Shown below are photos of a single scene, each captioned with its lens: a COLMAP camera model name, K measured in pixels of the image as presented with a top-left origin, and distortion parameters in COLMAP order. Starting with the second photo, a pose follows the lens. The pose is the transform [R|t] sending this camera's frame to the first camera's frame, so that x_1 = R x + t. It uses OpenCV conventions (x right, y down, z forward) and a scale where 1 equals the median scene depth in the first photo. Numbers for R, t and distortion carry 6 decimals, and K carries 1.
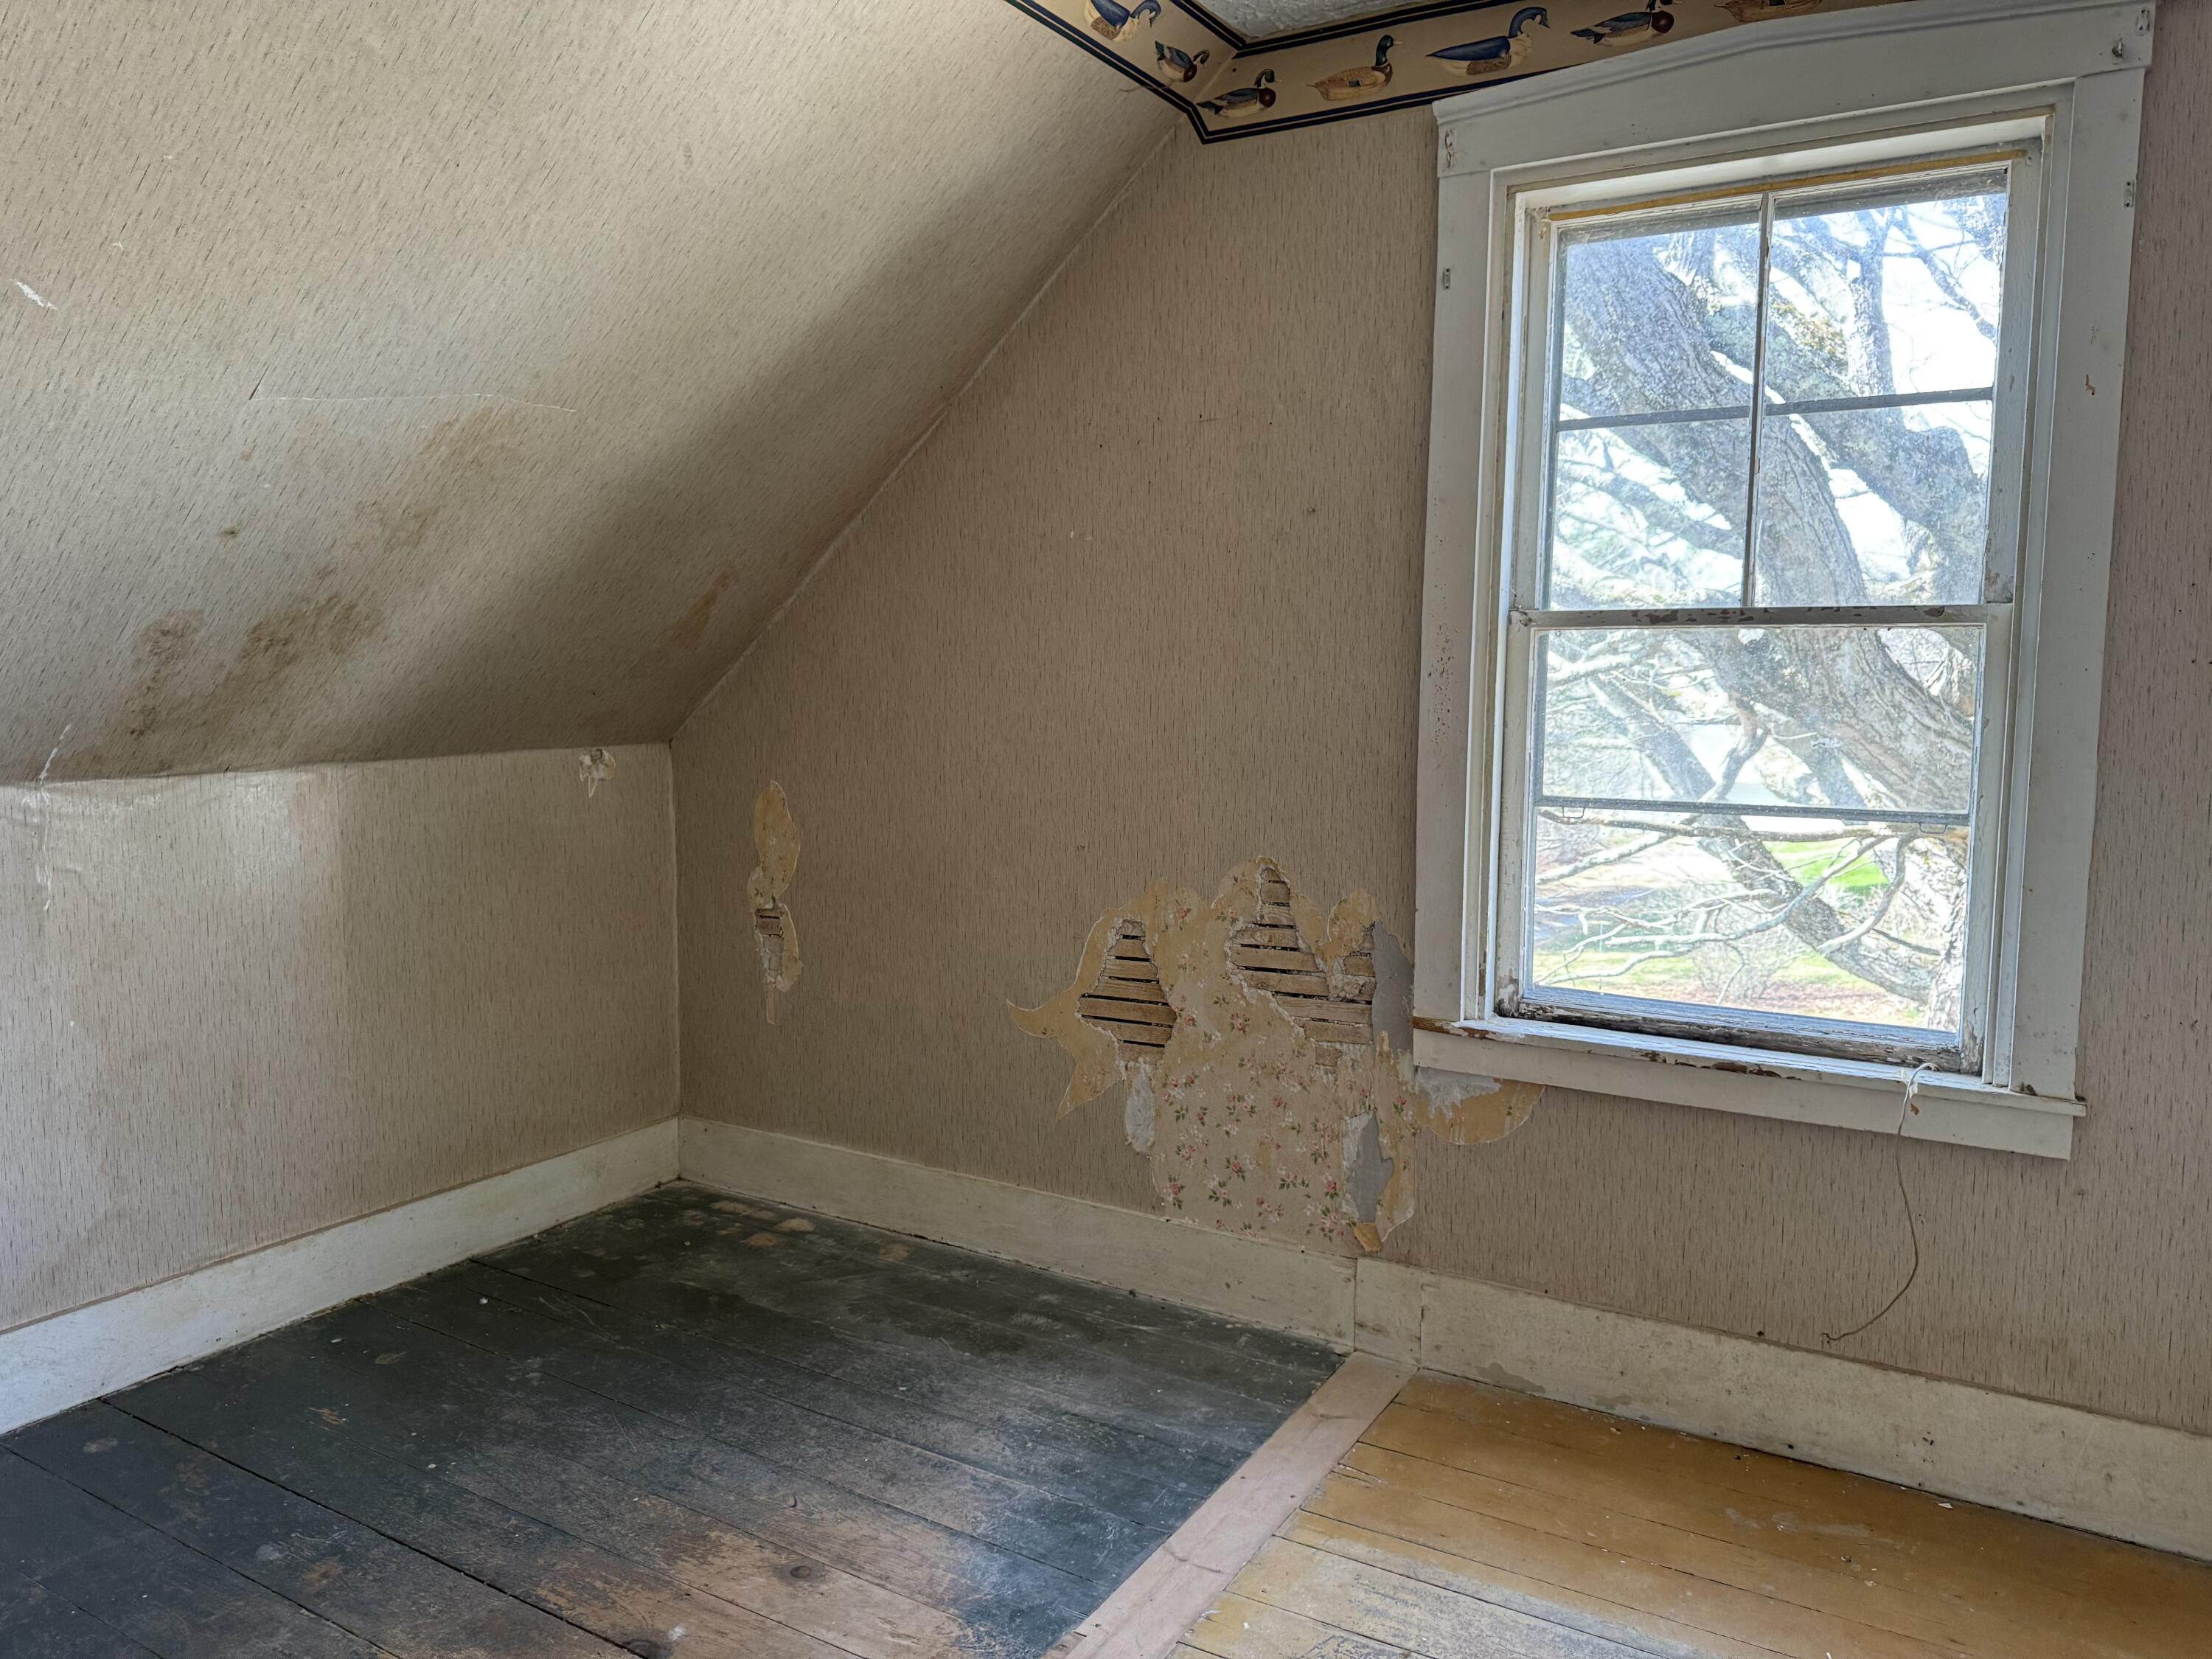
lens RADIAL K [[1558.5, 0, 1106.0], [0, 1558.5, 829.5], [0, 0, 1]] dist [-0.013011, -0.006145]
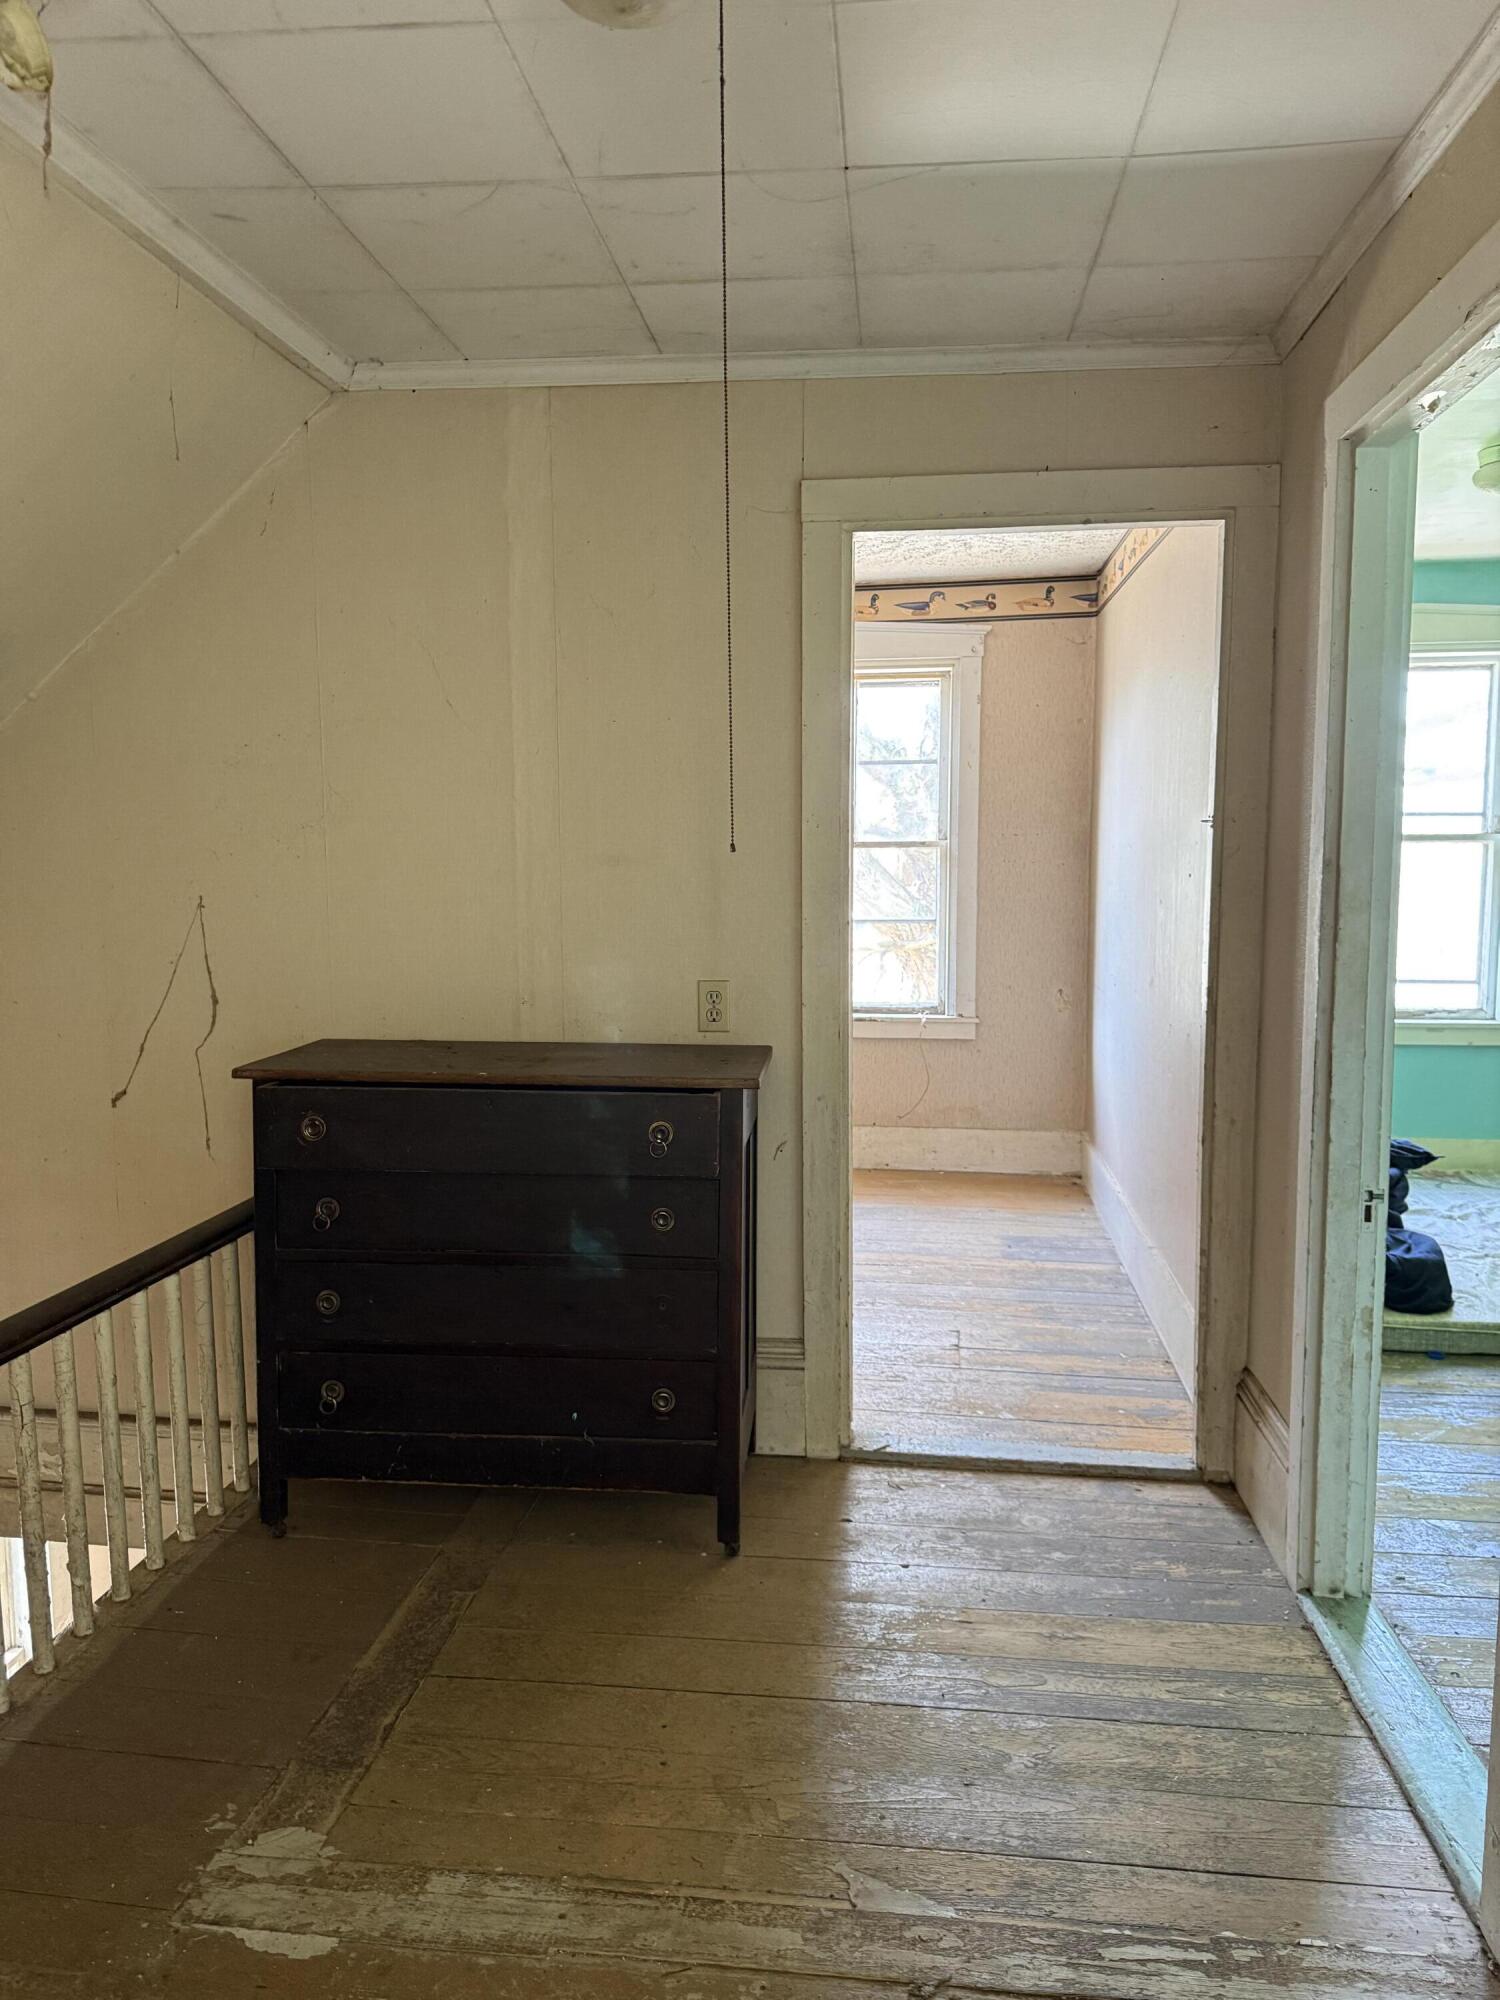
lens RADIAL K [[1423.6, 0, 750.0], [0, 1423.6, 1000.0], [0, 0, 1]] dist [0.014709, -0.003528]
pose [[0.912322, -0.046868, 0.406782, -0.772486], [0.048189, 0.998814, 0.007003, 0.100303], [-0.406628, 0.013213, 0.913498, -1.157918]]
